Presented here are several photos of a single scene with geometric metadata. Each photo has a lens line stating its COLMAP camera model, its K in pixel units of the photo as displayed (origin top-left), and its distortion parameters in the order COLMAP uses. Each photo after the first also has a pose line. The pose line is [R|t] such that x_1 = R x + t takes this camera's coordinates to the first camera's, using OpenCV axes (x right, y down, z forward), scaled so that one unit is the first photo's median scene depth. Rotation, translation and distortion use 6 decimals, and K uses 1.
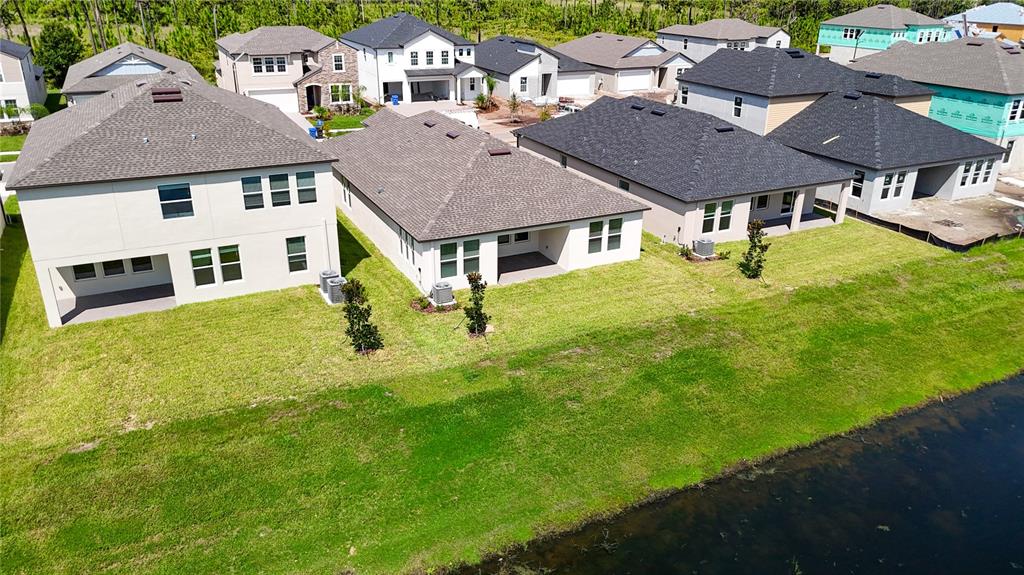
lens RADIAL K [[747.8, 0, 528.8], [0, 747.8, 286.7], [0, 0, 1]] dist [0.079543, -0.084022]
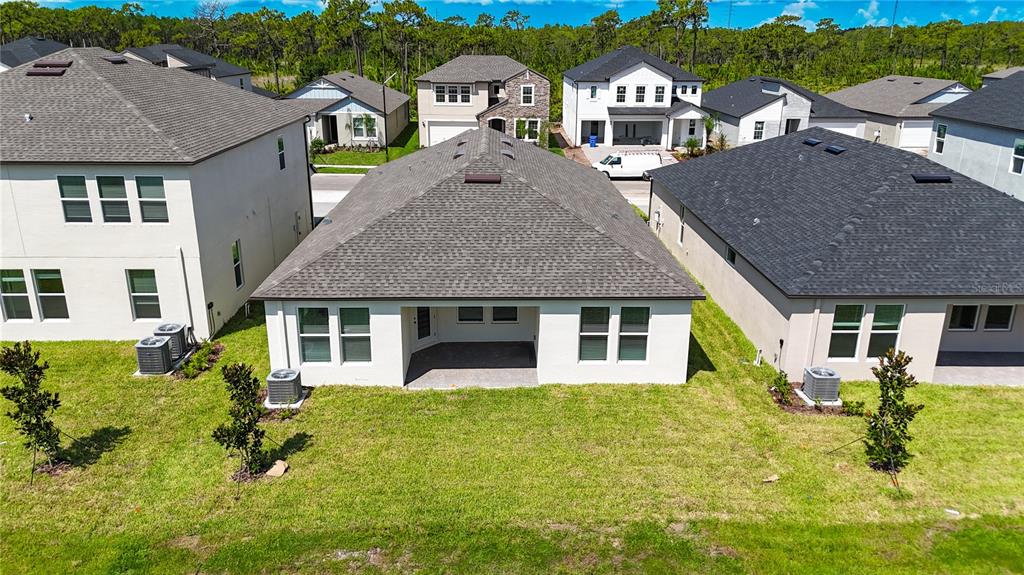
lens RADIAL K [[747.8, 0, 528.8], [0, 747.8, 286.7], [0, 0, 1]] dist [0.079543, -0.084022]
pose [[0.907389, 0.126227, -0.400890, 0.137235], [-0.158900, 0.986069, -0.049181, -0.033500], [0.389097, 0.108328, 0.914805, 0.230949]]
